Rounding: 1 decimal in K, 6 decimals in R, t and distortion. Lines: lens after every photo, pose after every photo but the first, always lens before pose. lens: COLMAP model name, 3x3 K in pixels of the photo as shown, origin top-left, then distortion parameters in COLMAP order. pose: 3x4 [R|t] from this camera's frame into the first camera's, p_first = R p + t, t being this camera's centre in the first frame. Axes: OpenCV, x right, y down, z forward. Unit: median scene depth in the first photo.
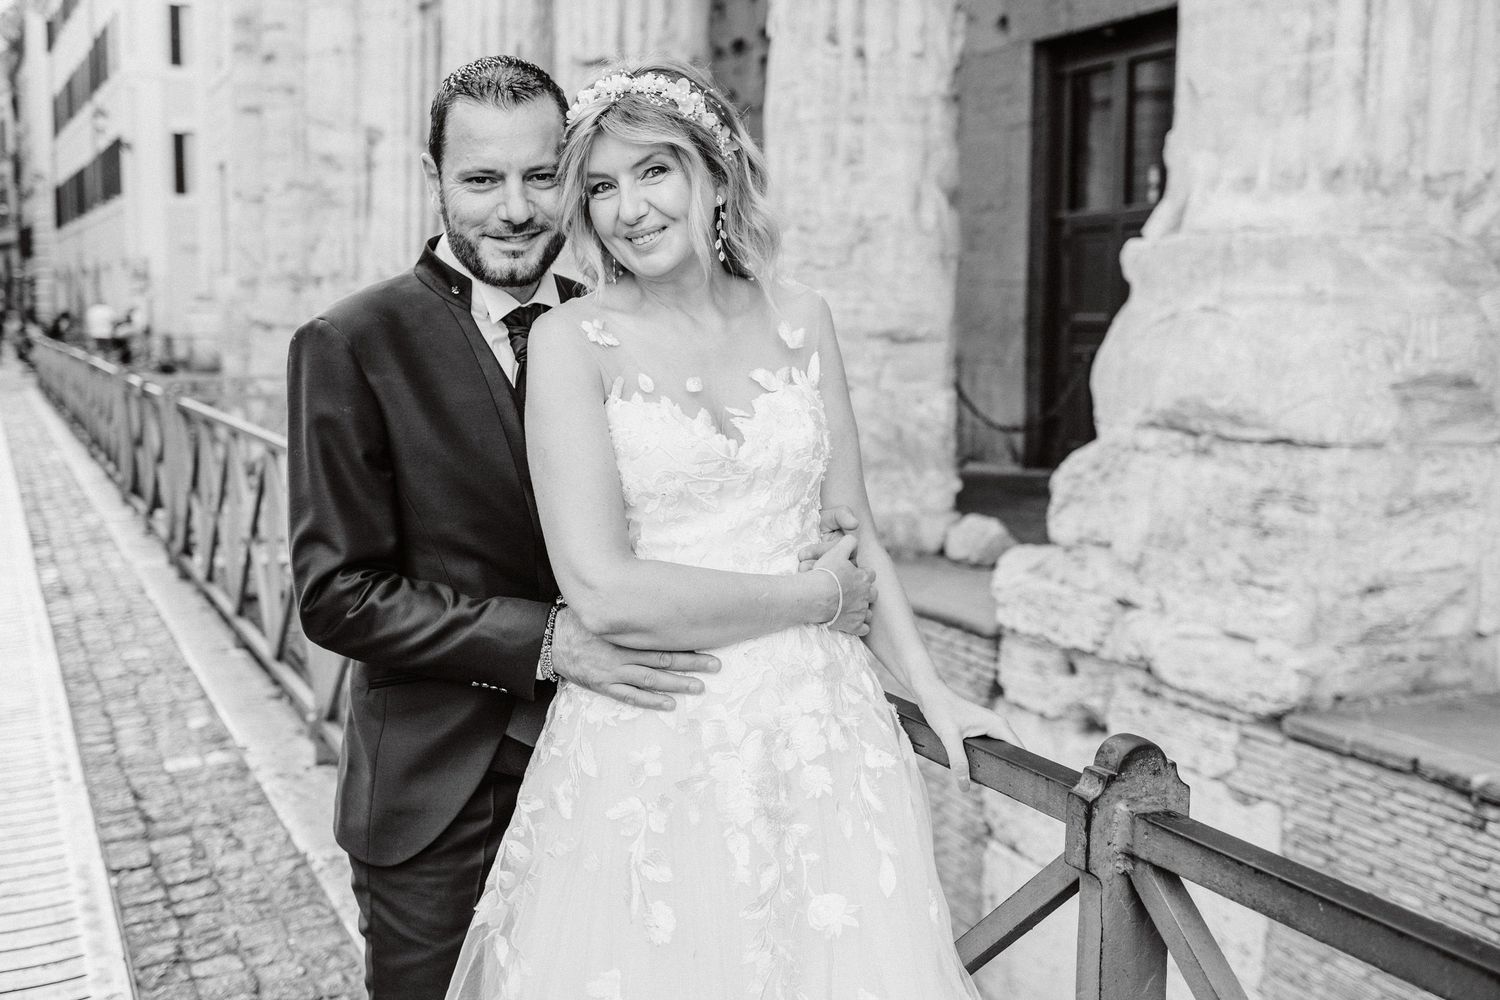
lens RADIAL K [[1529.3, 0, 705.2], [0, 1529.3, 469.7], [0, 0, 1]] dist [-0.000621, 0.000000]
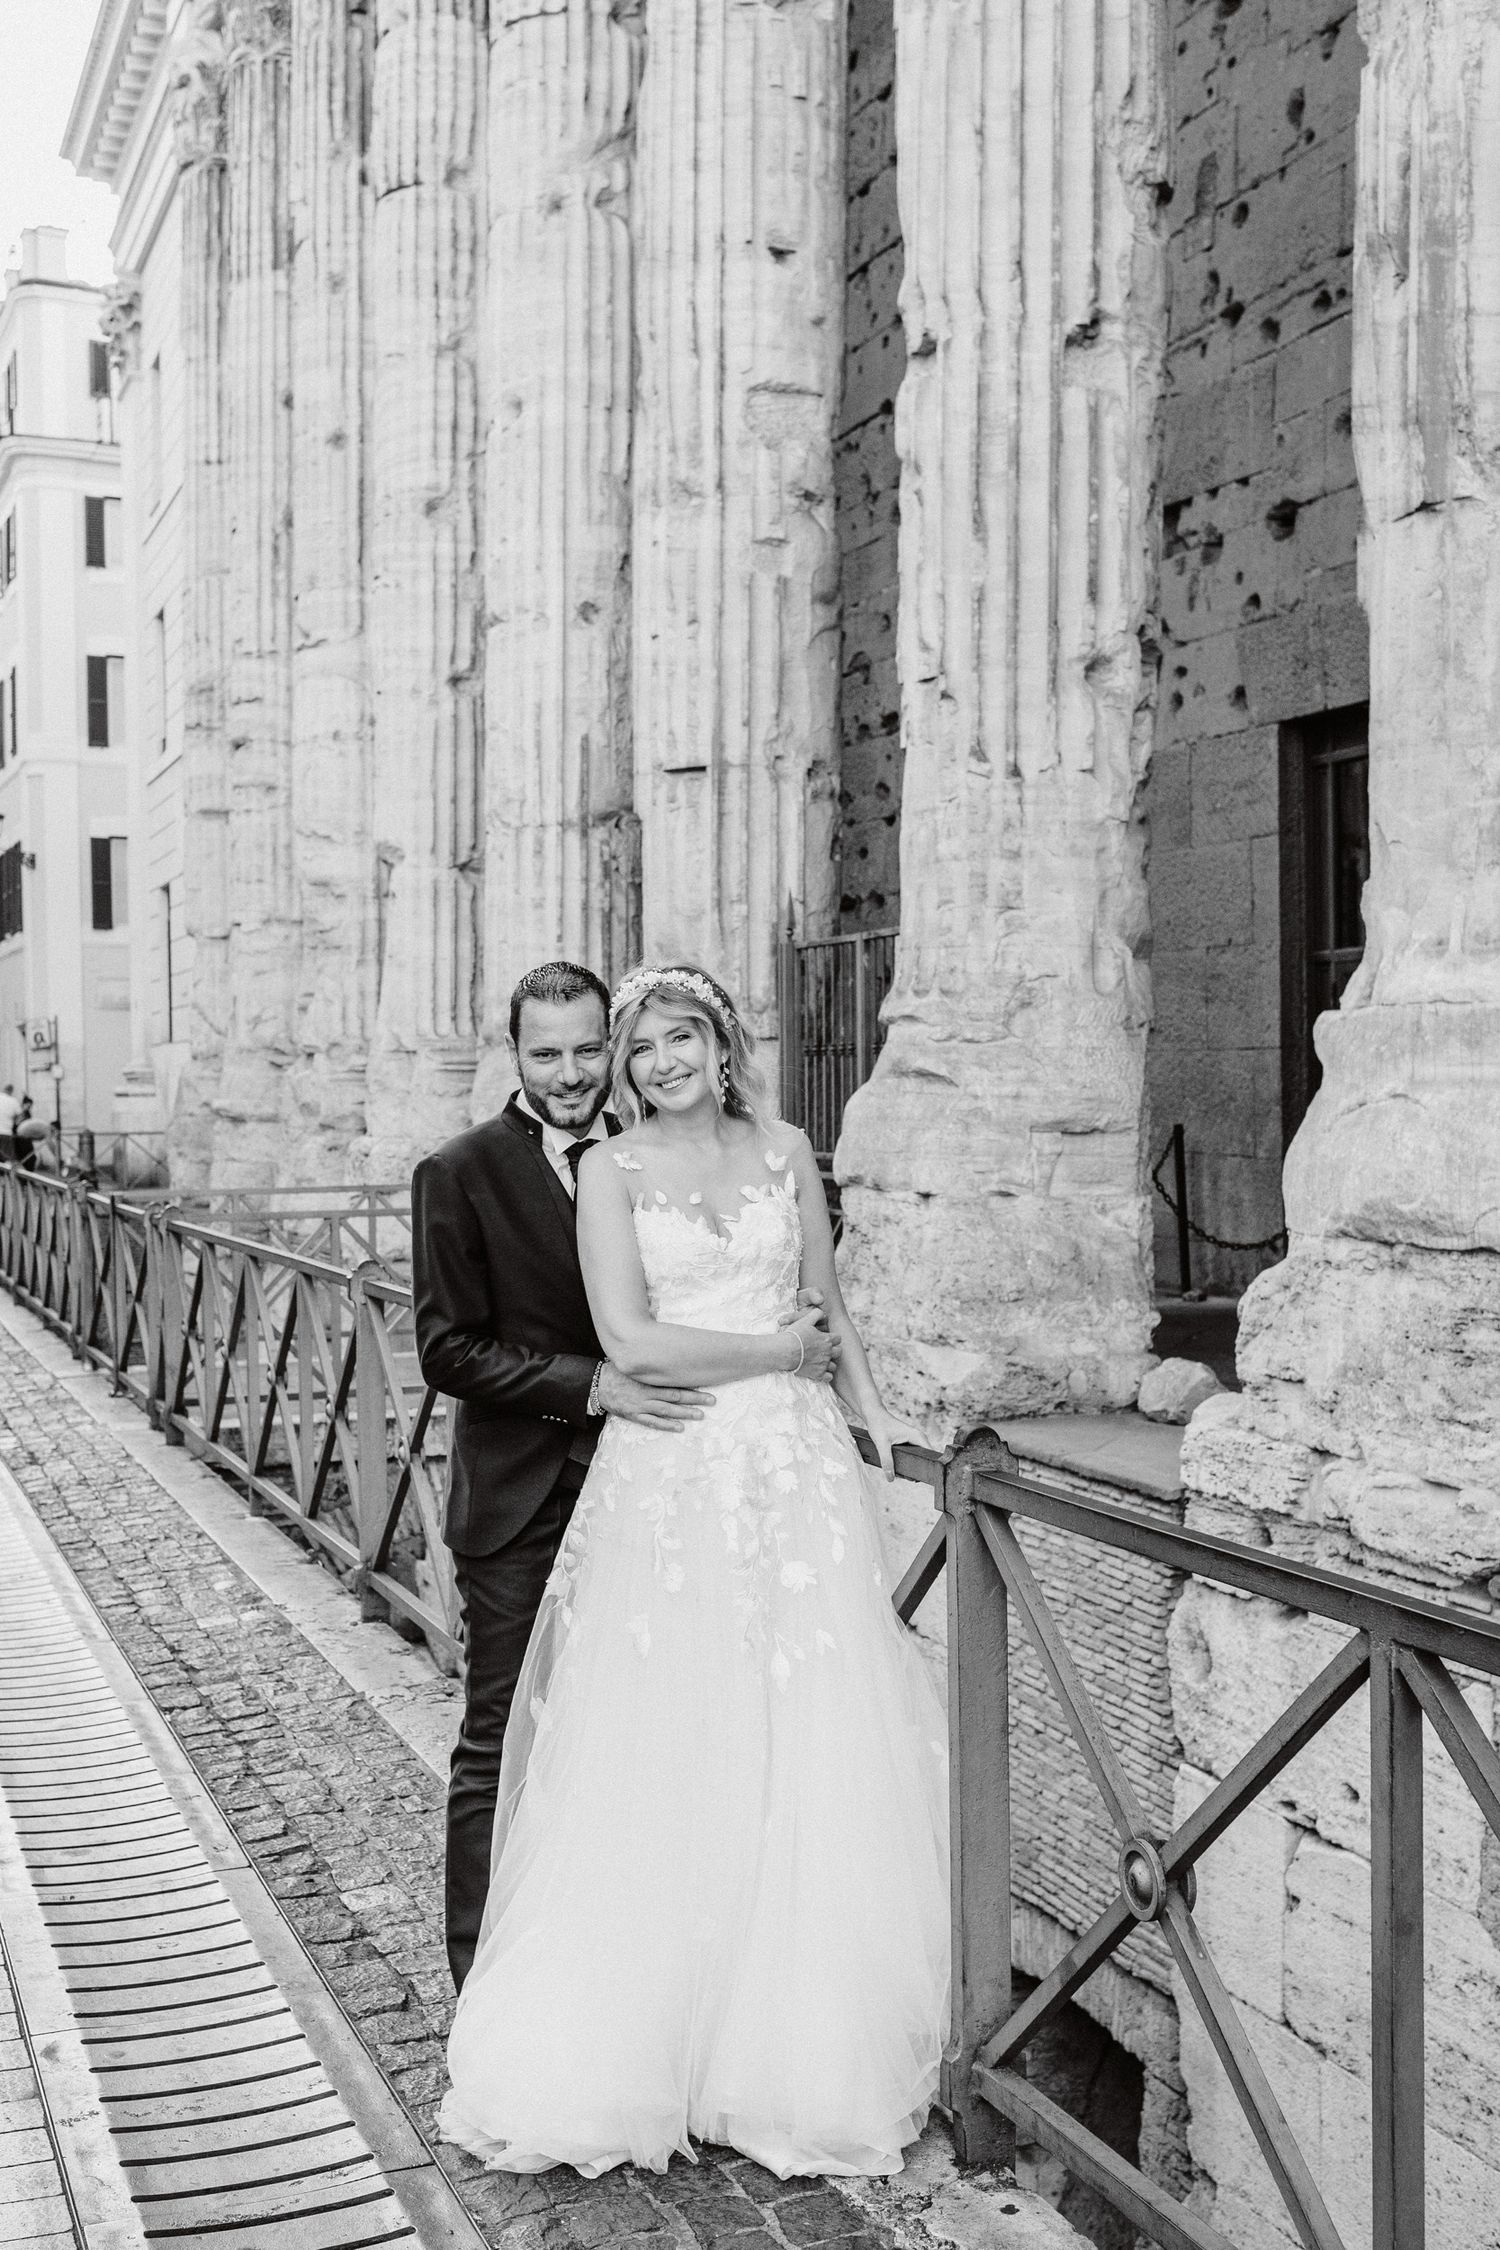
lens RADIAL K [[2293.9, 0, 751.4], [0, 2293.9, 1134.5], [0, 0, 1]] dist [-0.000621, 0.000000]
pose [[0.998555, -0.016243, -0.051229, 0.037203], [0.012069, 0.996661, -0.080749, 0.013876], [0.052370, 0.080014, 0.995417, -0.272149]]
